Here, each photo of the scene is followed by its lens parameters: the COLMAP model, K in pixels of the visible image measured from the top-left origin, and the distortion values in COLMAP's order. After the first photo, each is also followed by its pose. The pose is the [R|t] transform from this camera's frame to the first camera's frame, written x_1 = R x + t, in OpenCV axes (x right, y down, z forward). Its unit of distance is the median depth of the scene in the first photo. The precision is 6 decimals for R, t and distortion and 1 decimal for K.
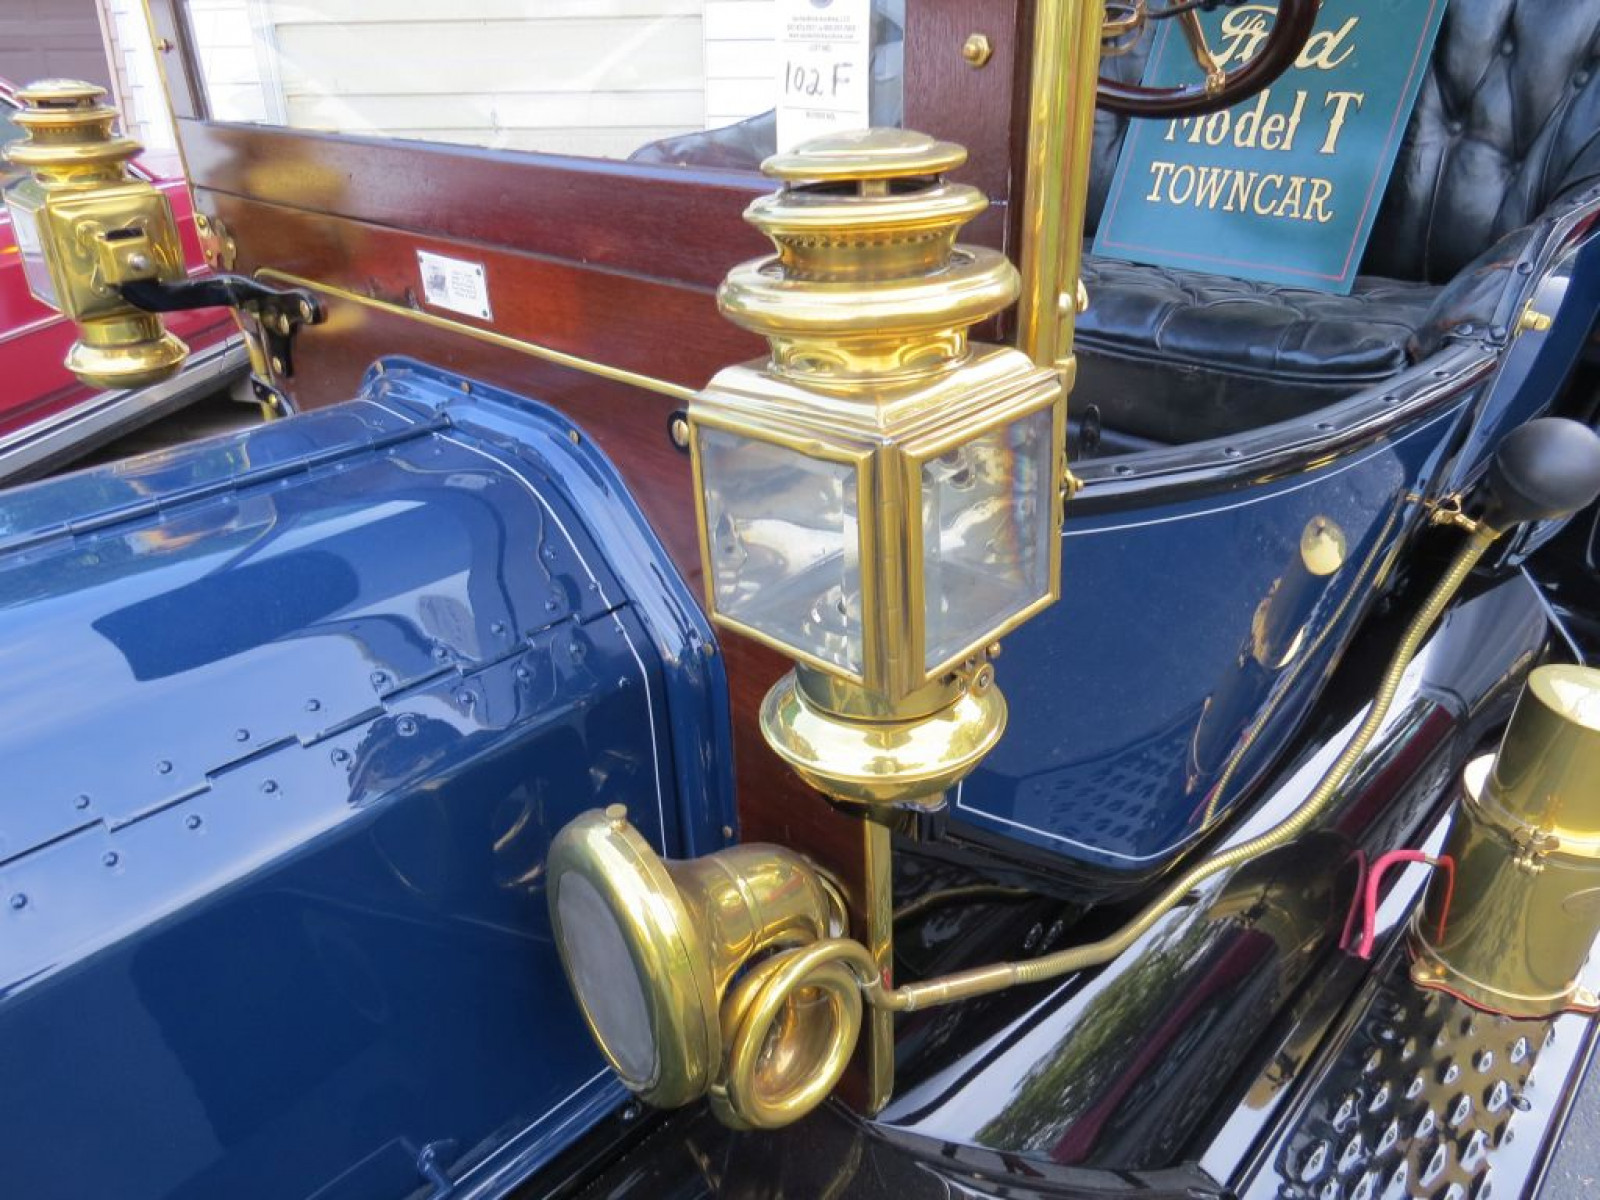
lens RADIAL K [[1138.9, 0, 808.1], [0, 1138.9, 600.4], [0, 0, 1]] dist [-0.010326, -0.011313]
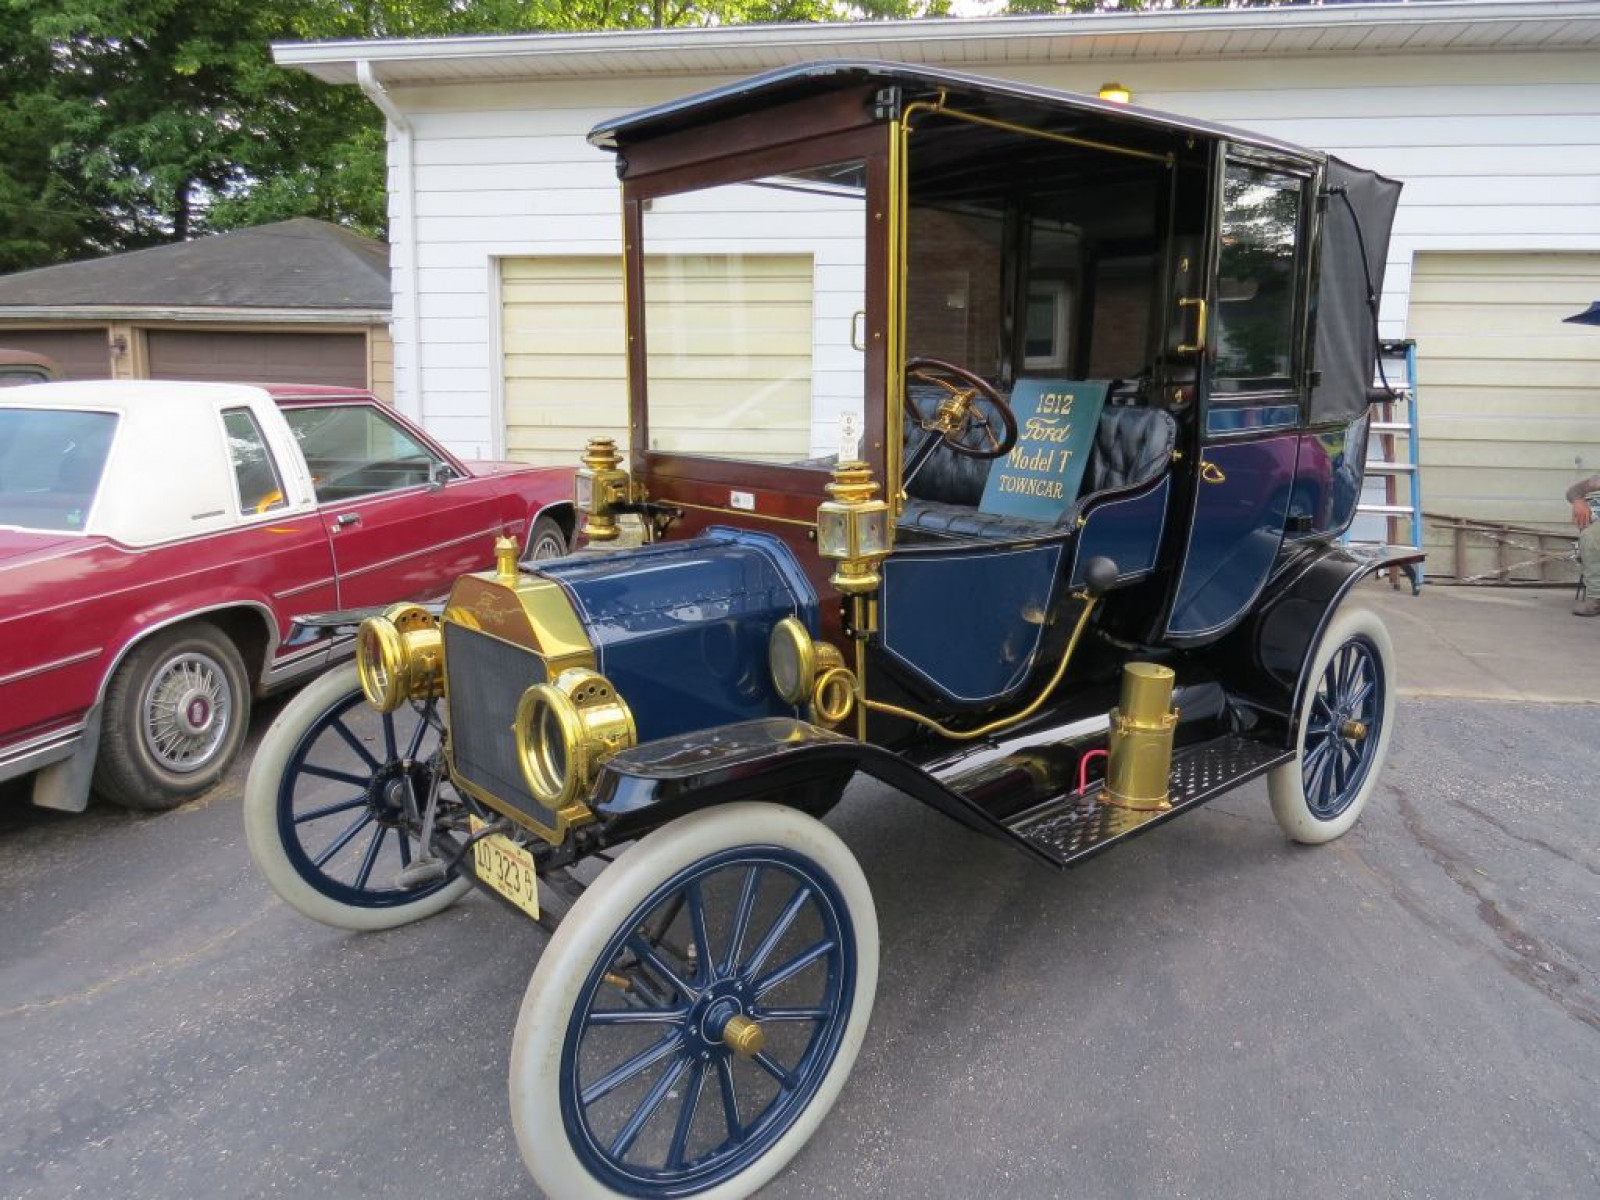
lens RADIAL K [[1138.9, 0, 806.1], [0, 1138.9, 586.1], [0, 0, 1]] dist [-0.010326, -0.011313]
pose [[0.996498, 0.033801, -0.076479, 0.108651], [-0.053702, 0.959793, -0.275525, 0.699259], [0.064090, 0.278667, 0.958247, -1.692847]]
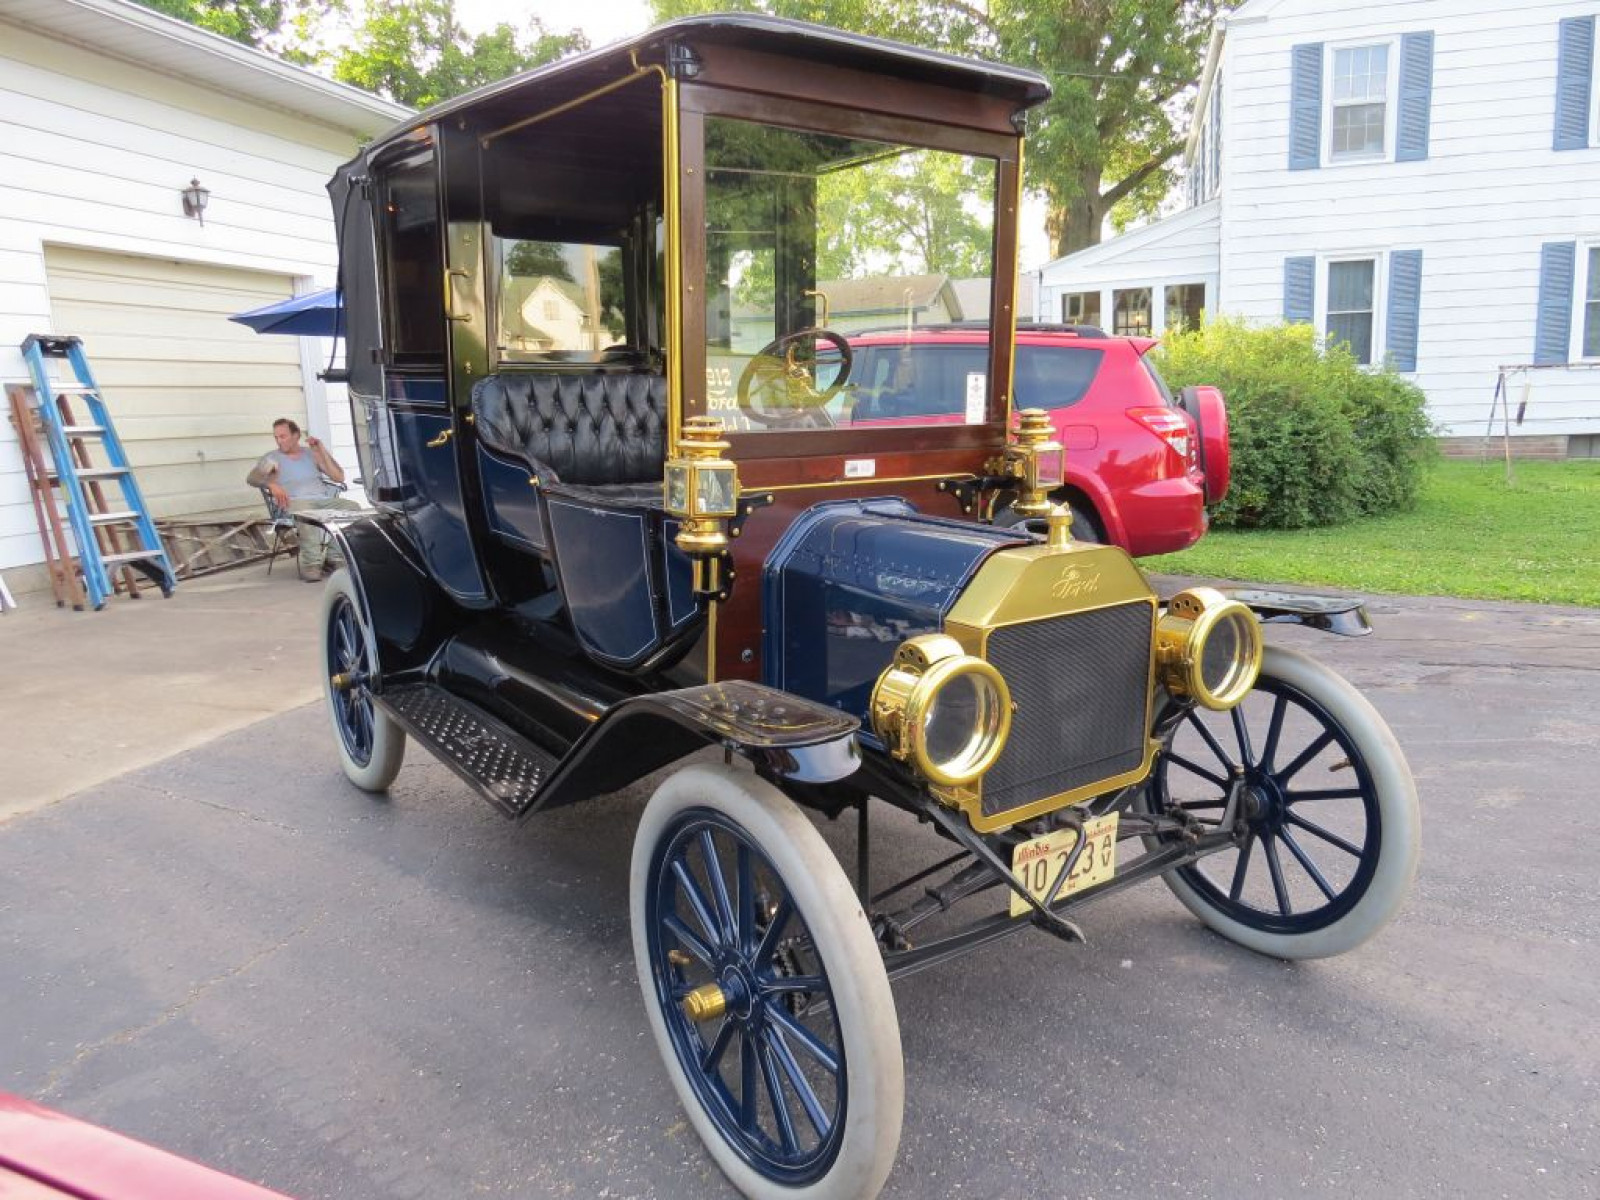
lens RADIAL K [[1130.8, 0, 796.2], [0, 1130.8, 602.9], [0, 0, 1]] dist [-0.011508, -0.003185]
pose [[0.197018, -0.172271, 0.965146, -2.809170], [0.446597, 0.892142, 0.068076, -0.192014], [-0.872775, 0.417619, 0.252703, 0.415160]]
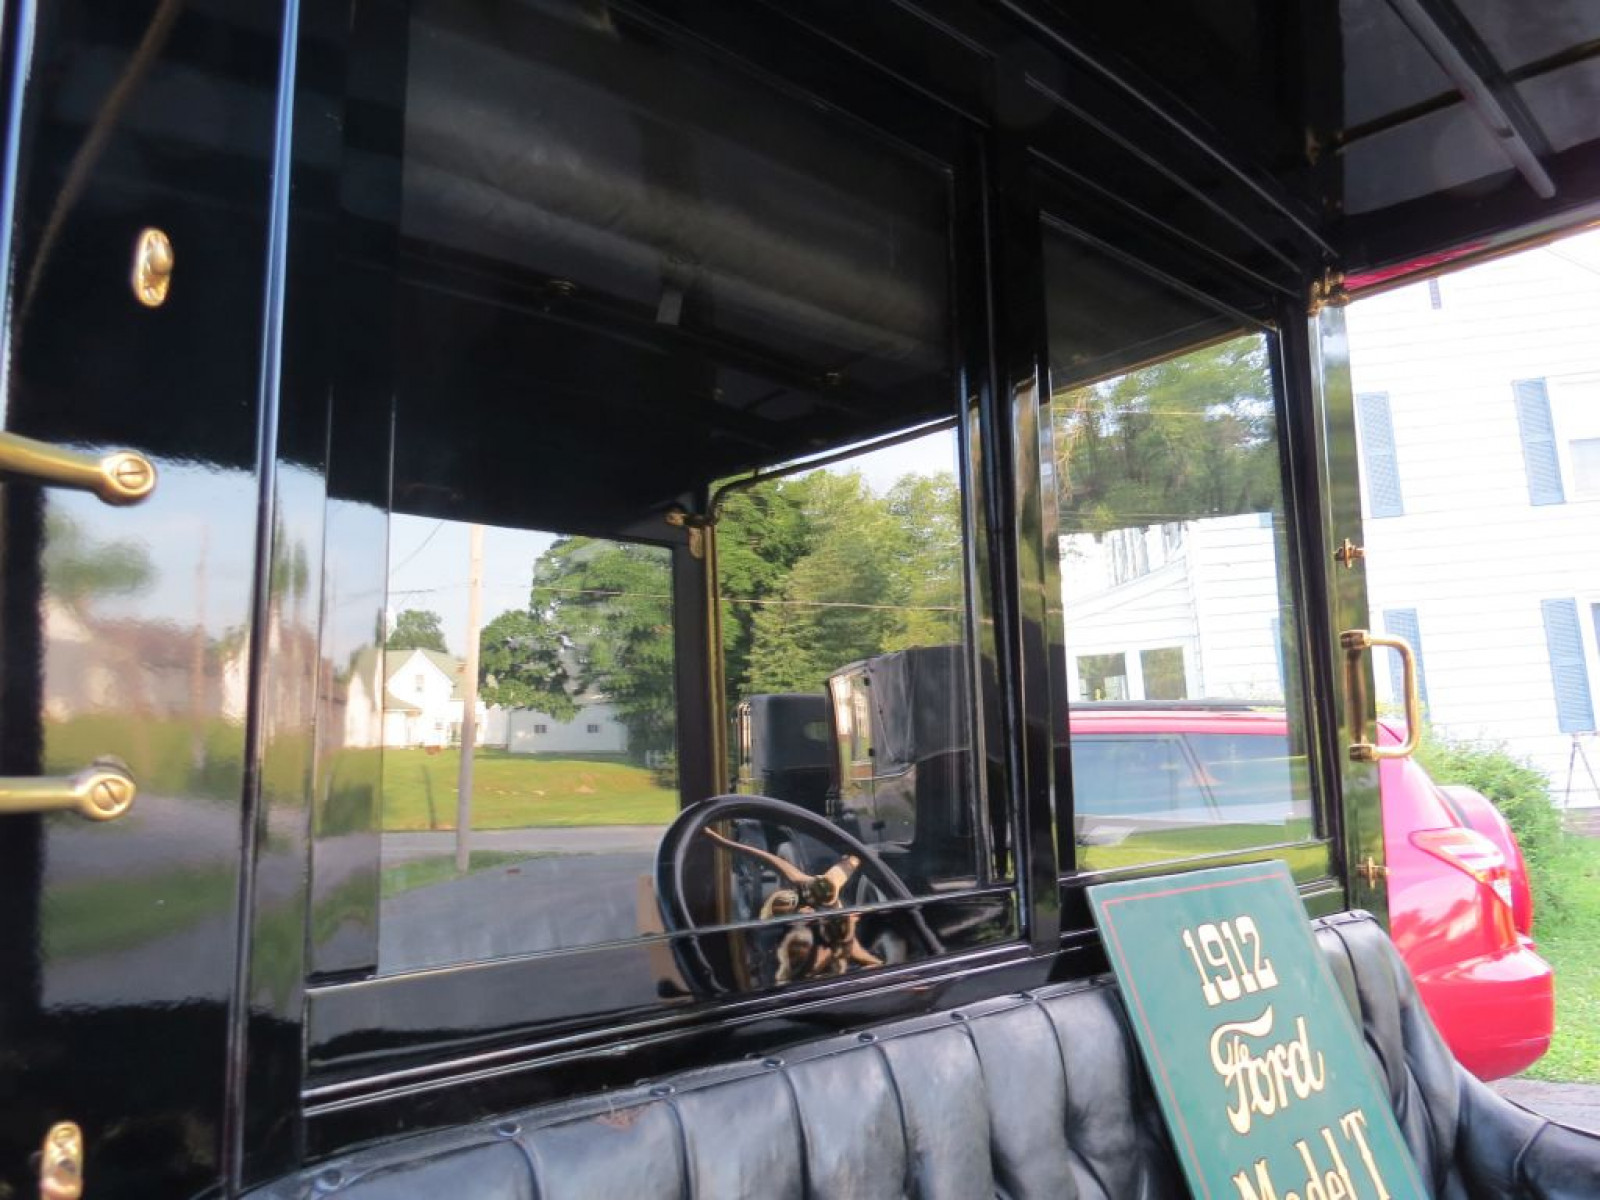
lens RADIAL K [[1130.8, 0, 800.4], [0, 1130.8, 604.1], [0, 0, 1]] dist [-0.011508, -0.003185]
pose [[0.081471, 0.137666, 0.987122, -0.323279], [0.470965, 0.867547, -0.159861, -0.950394], [-0.878382, 0.477924, 0.005844, 1.373952]]
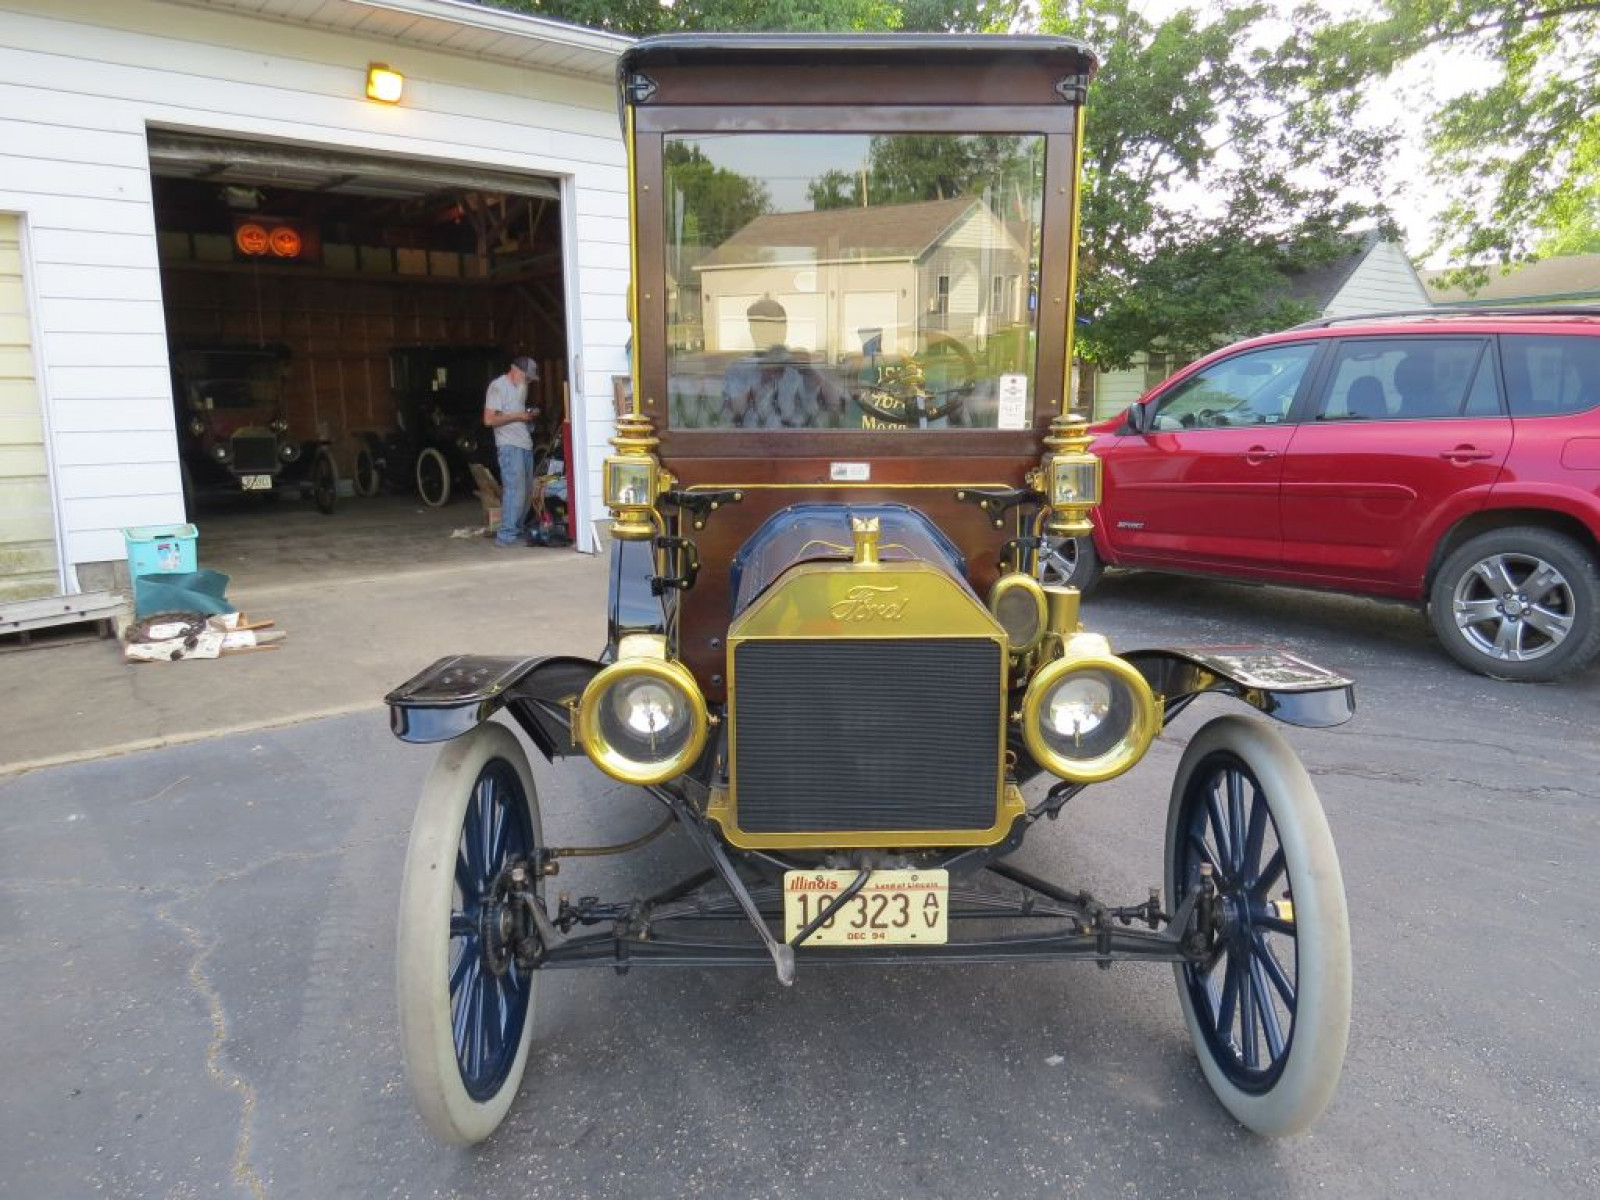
lens RADIAL K [[1130.8, 0, 796.3], [0, 1130.8, 604.1], [0, 0, 1]] dist [-0.011508, -0.003185]
pose [[0.720642, -0.121604, 0.682559, -2.084952], [0.305509, 0.939459, -0.155181, 0.403282], [-0.622366, 0.320358, 0.714165, -0.812679]]
